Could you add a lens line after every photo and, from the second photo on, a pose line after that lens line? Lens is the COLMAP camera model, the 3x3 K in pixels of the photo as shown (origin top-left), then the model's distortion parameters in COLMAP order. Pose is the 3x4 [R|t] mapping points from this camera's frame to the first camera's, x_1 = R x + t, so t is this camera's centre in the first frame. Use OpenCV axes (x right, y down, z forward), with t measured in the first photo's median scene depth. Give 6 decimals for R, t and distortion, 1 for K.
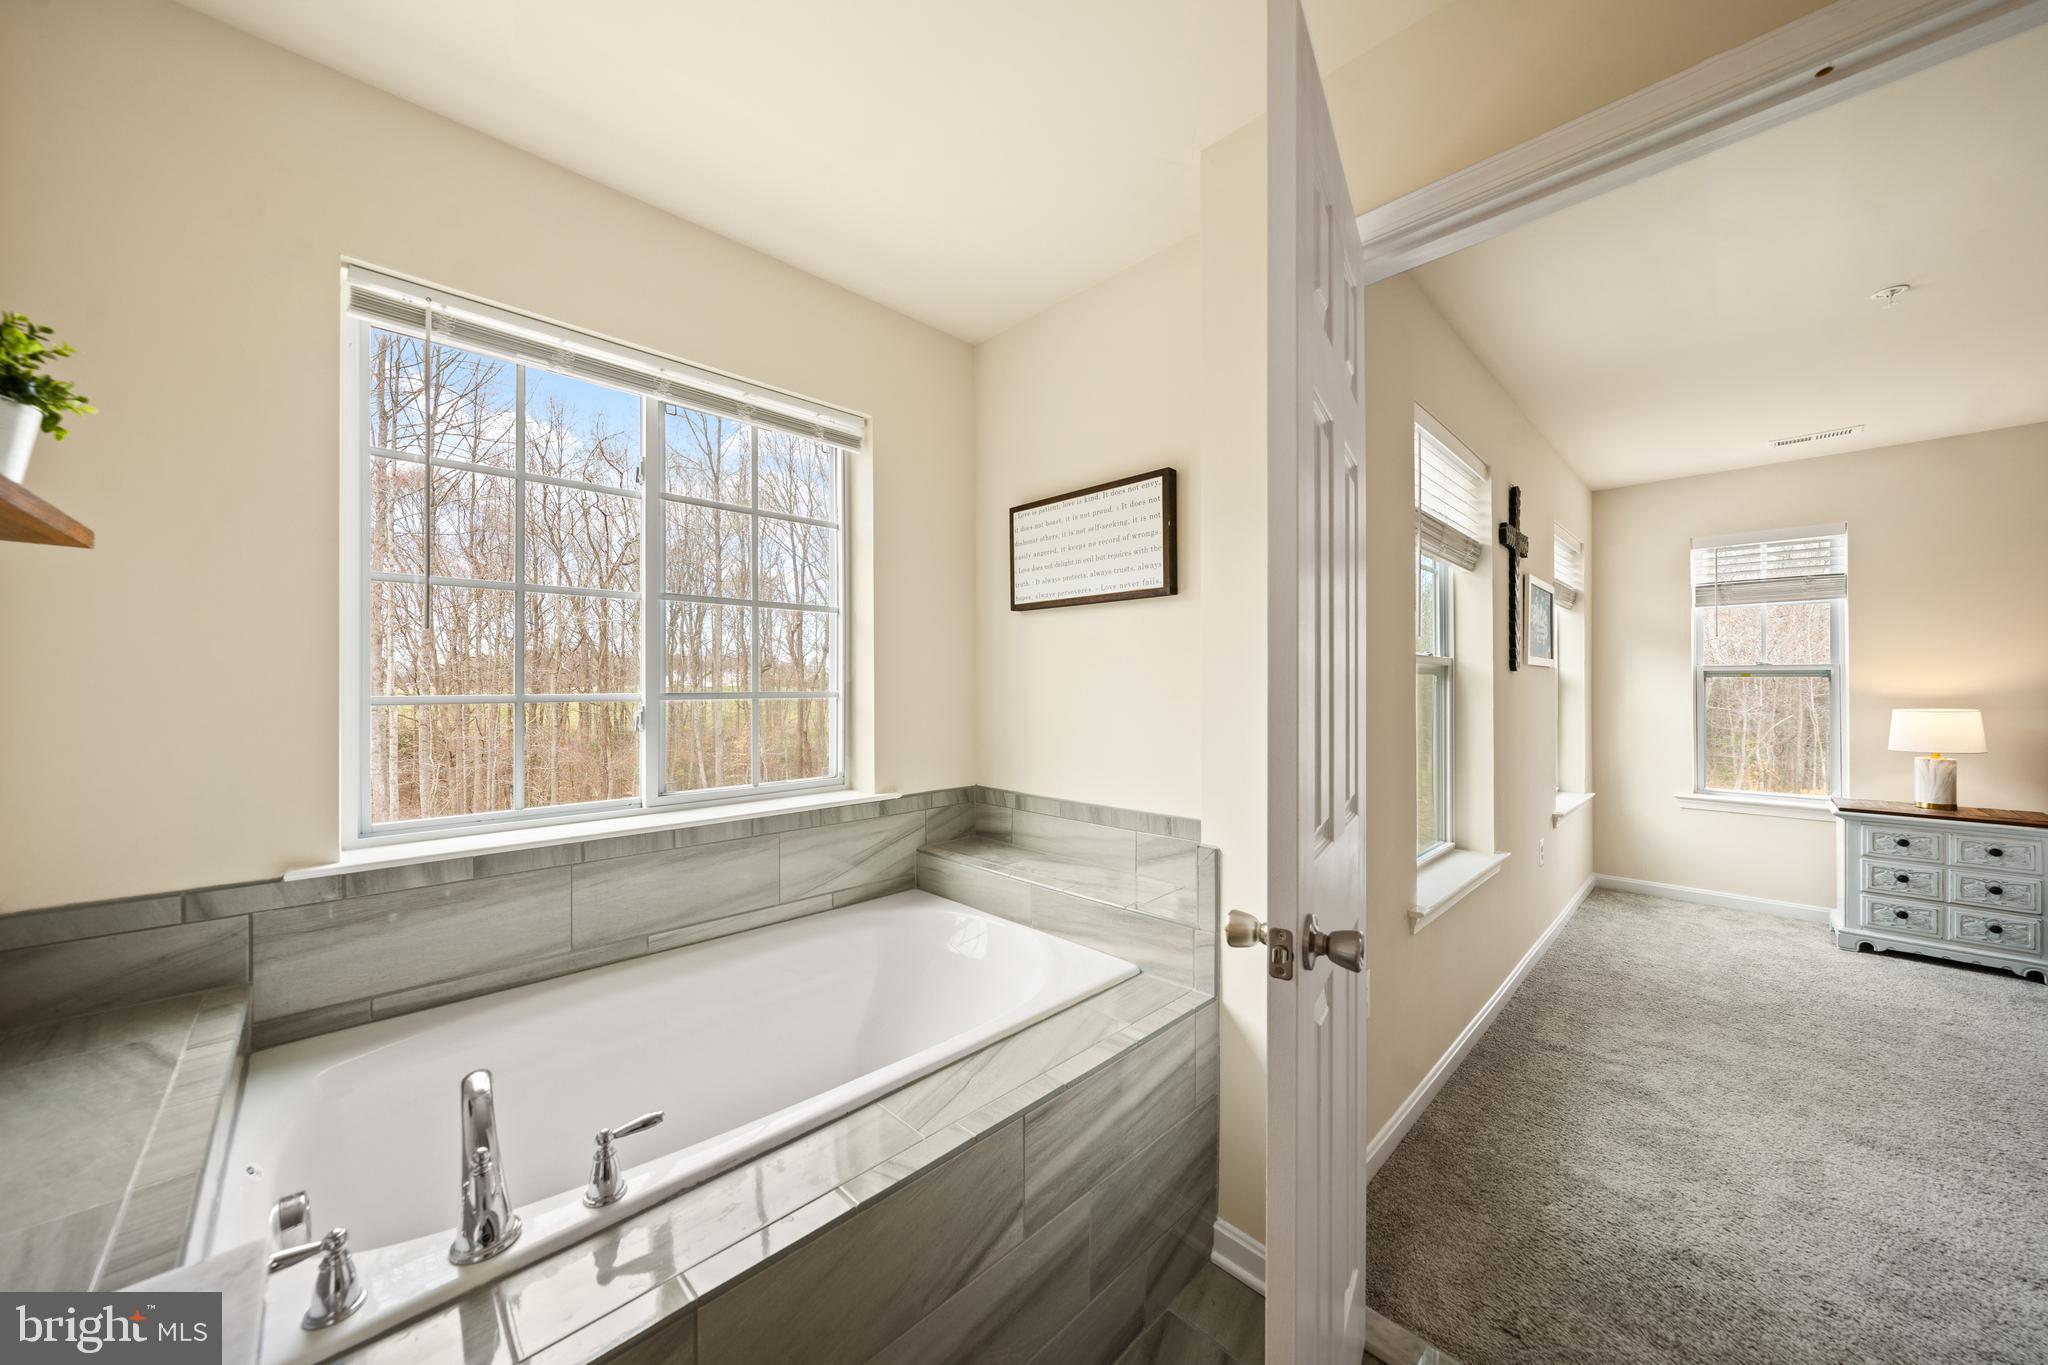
lens RADIAL K [[718.7, 0, 1043.4], [0, 718.7, 684.0], [0, 0, 1]] dist [-0.009496, 0.000851]
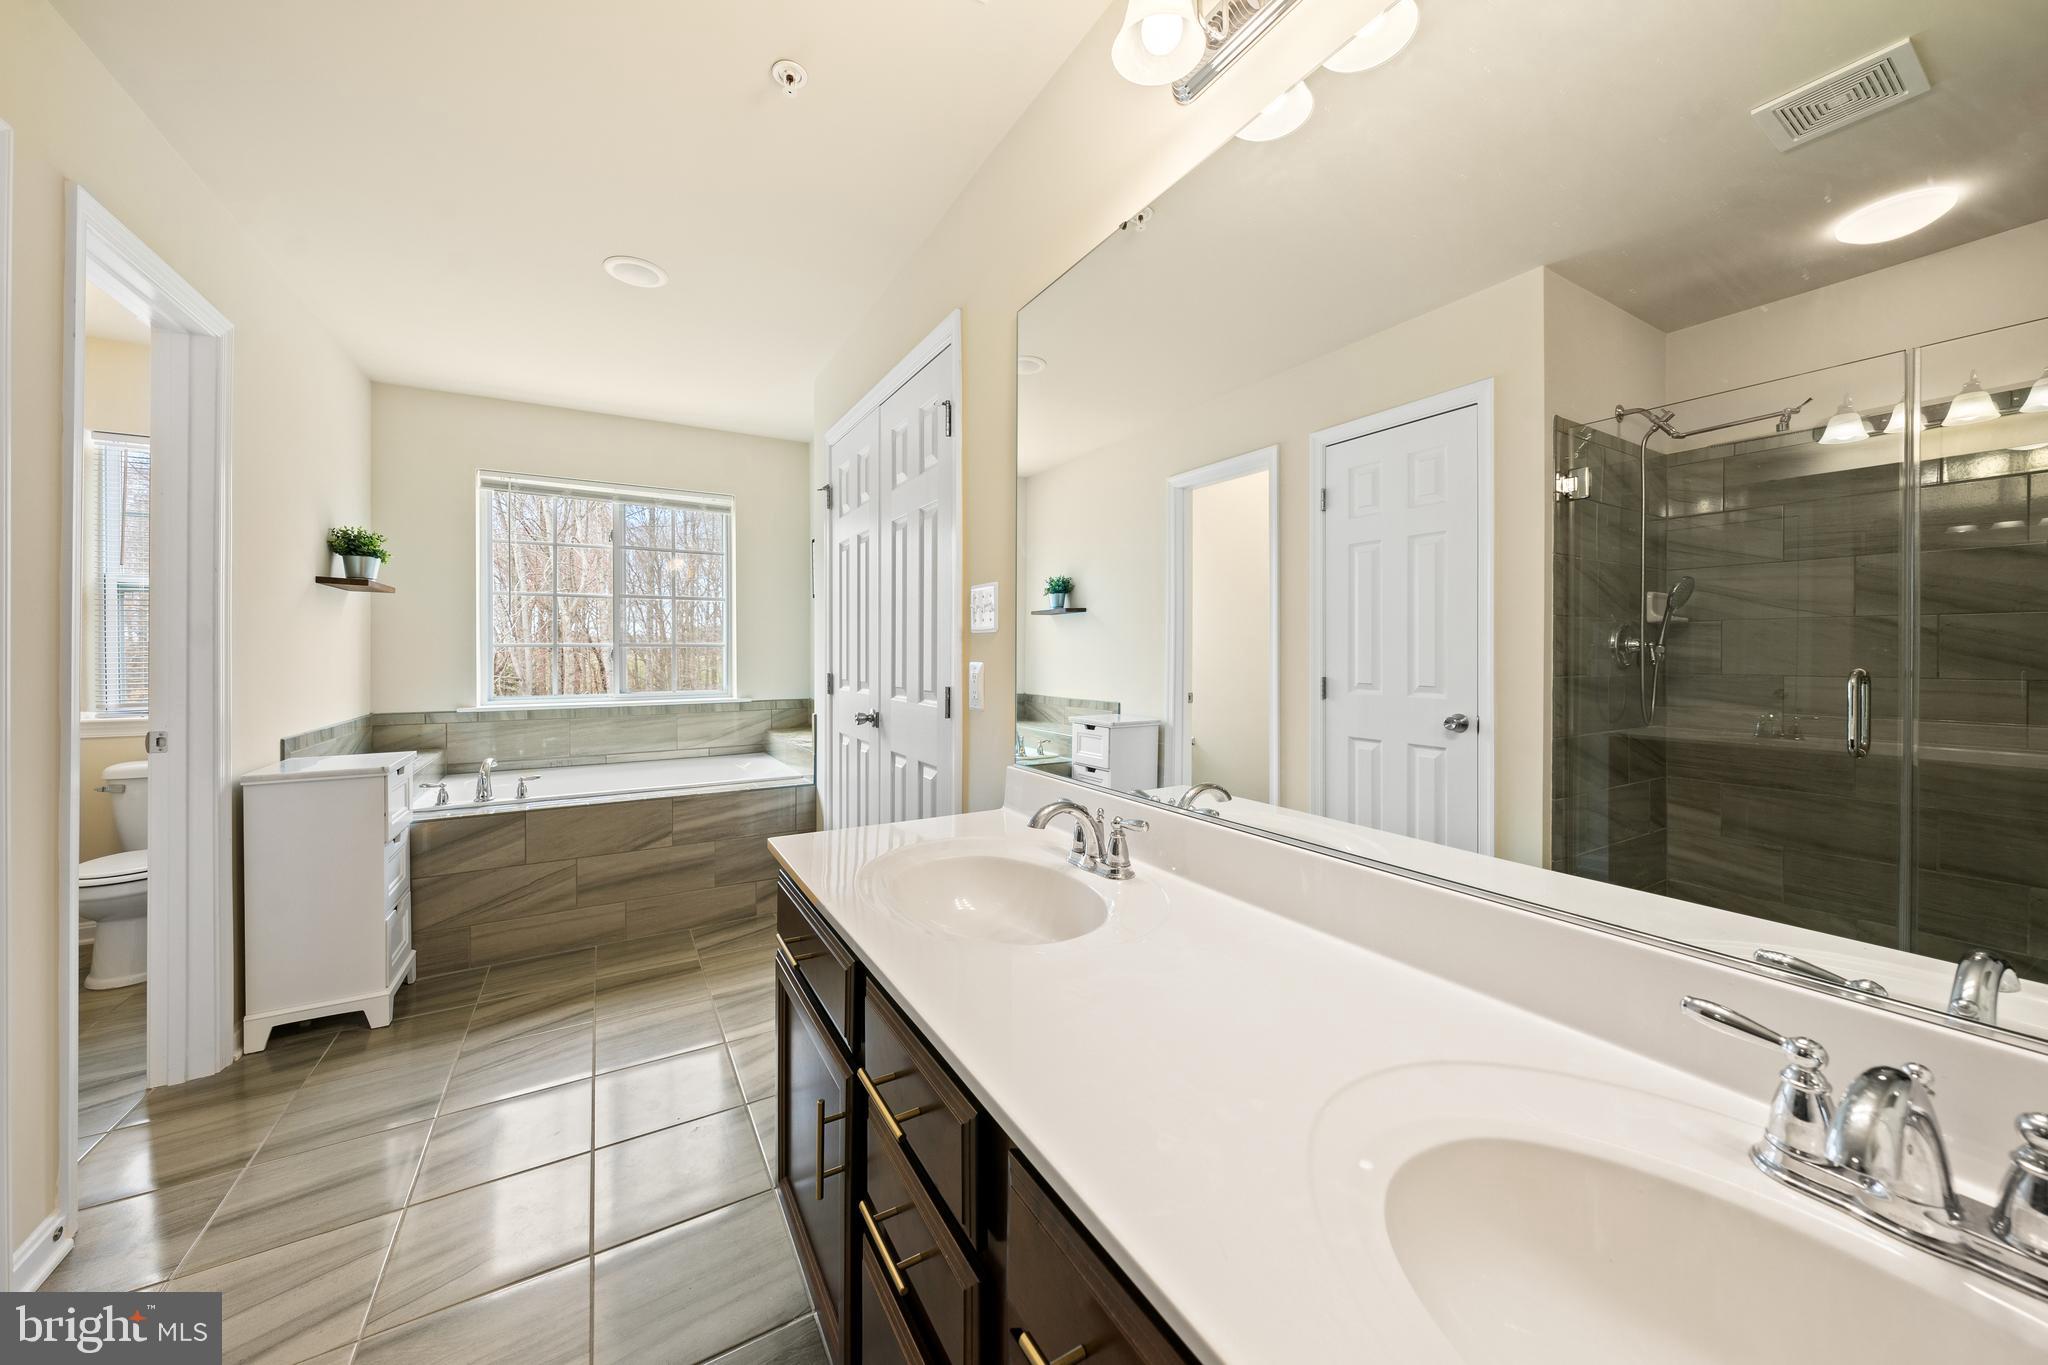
lens RADIAL K [[718.7, 0, 1039.8], [0, 718.7, 653.9], [0, 0, 1]] dist [-0.009496, 0.000851]
pose [[0.974666, -0.000704, -0.223666, 1.099033], [0.001425, 0.999994, 0.003063, 0.038591], [0.223662, -0.003304, 0.974661, -0.738798]]
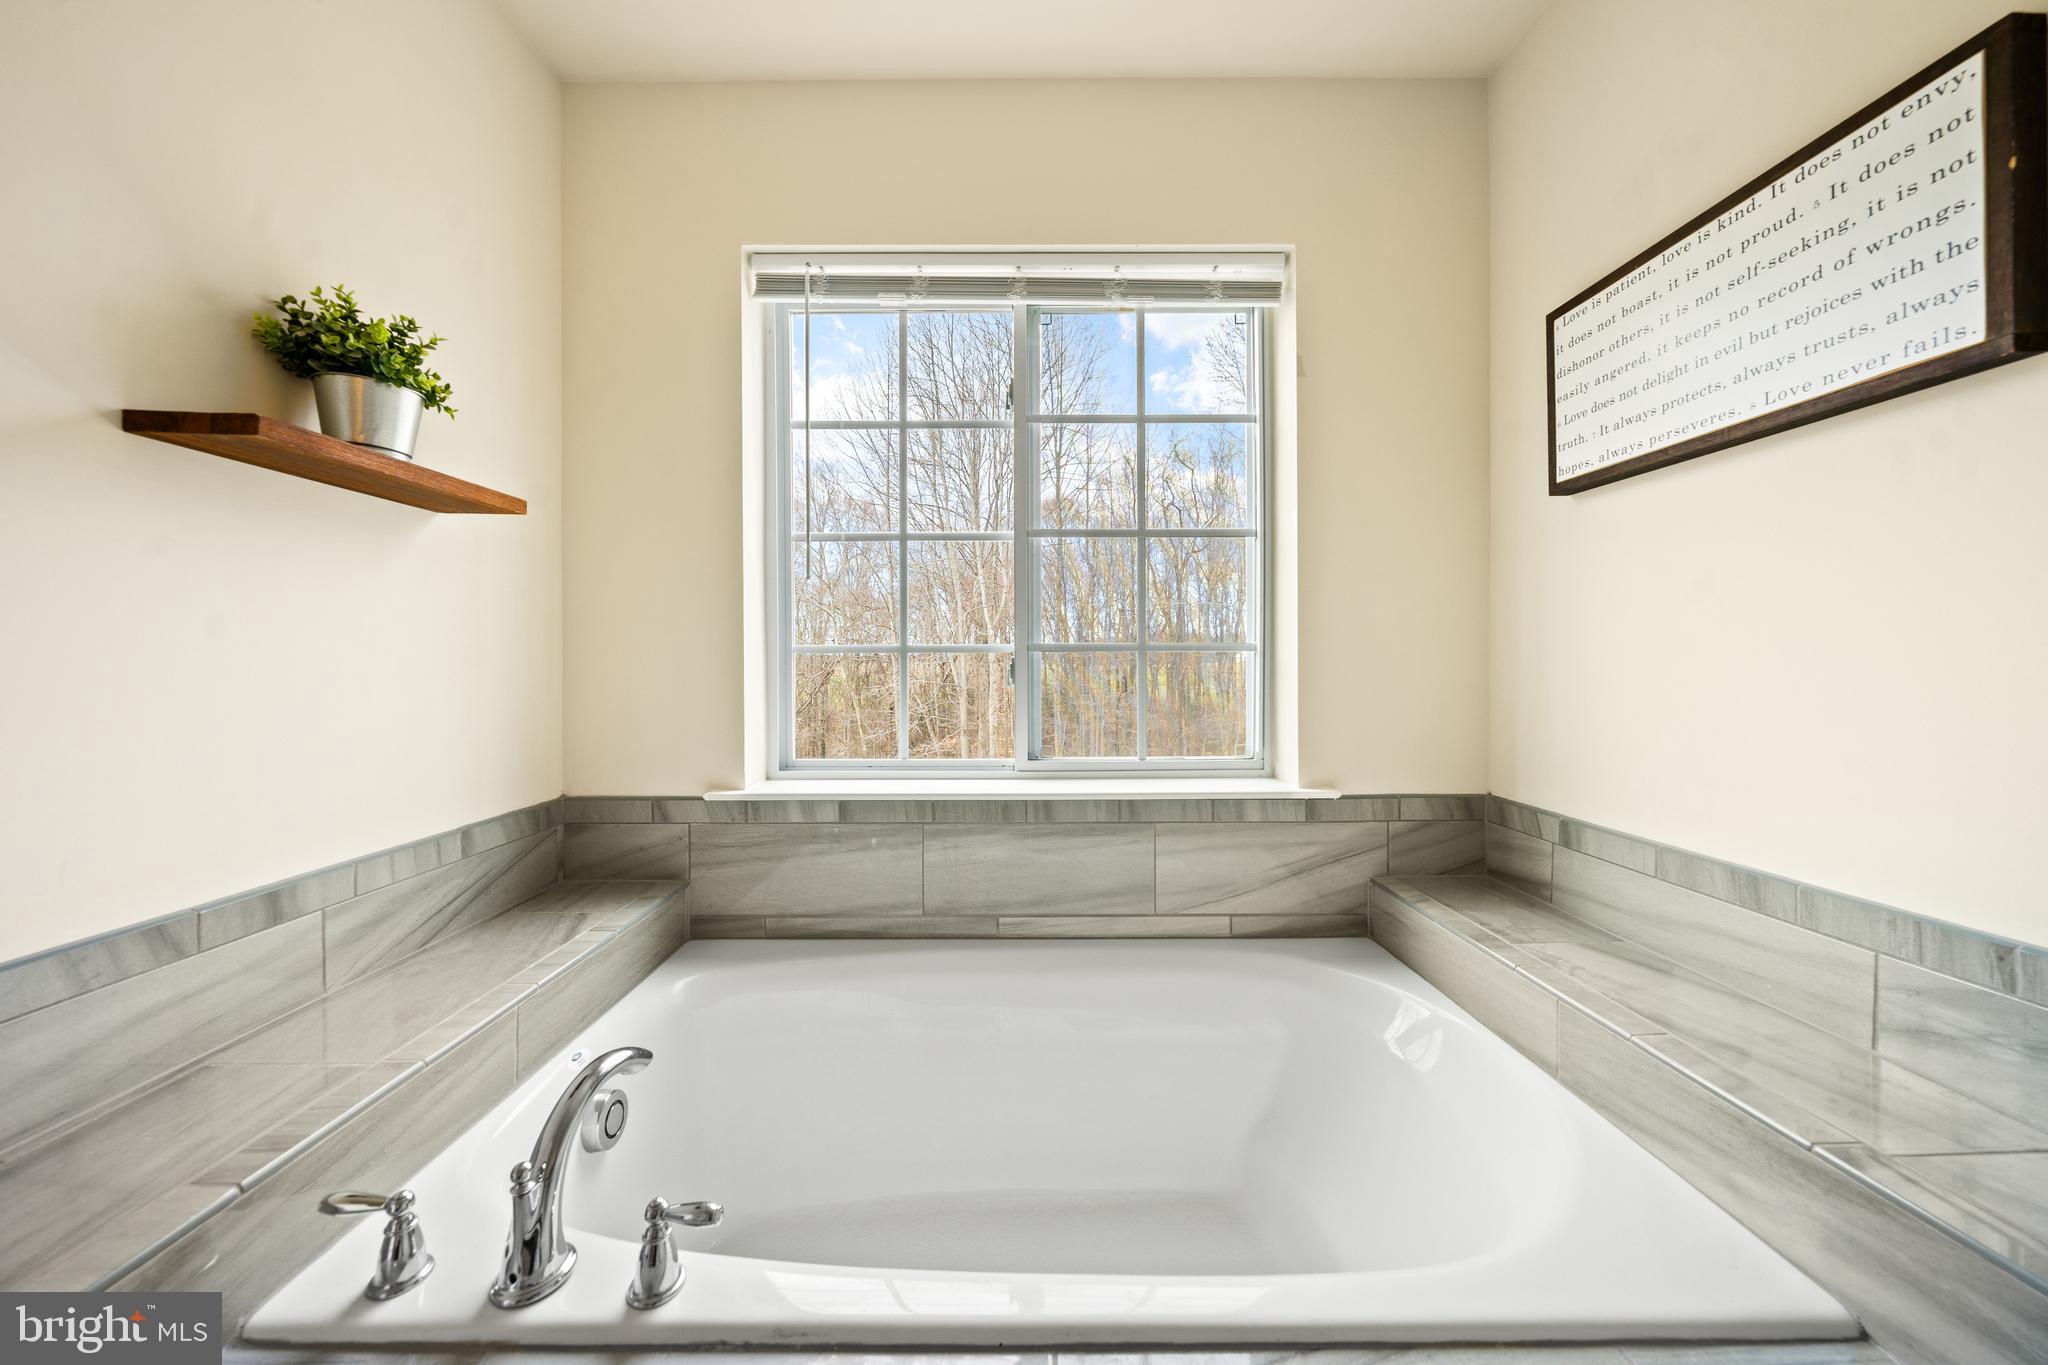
lens RADIAL K [[718.7, 0, 998.4], [0, 718.7, 668.7], [0, 0, 1]] dist [-0.009496, 0.000851]
pose [[0.693619, 0.005787, -0.720319, 0.073931], [0.001869, 0.999950, 0.009833, 0.034977], [0.720340, -0.008167, 0.693573, 0.358356]]
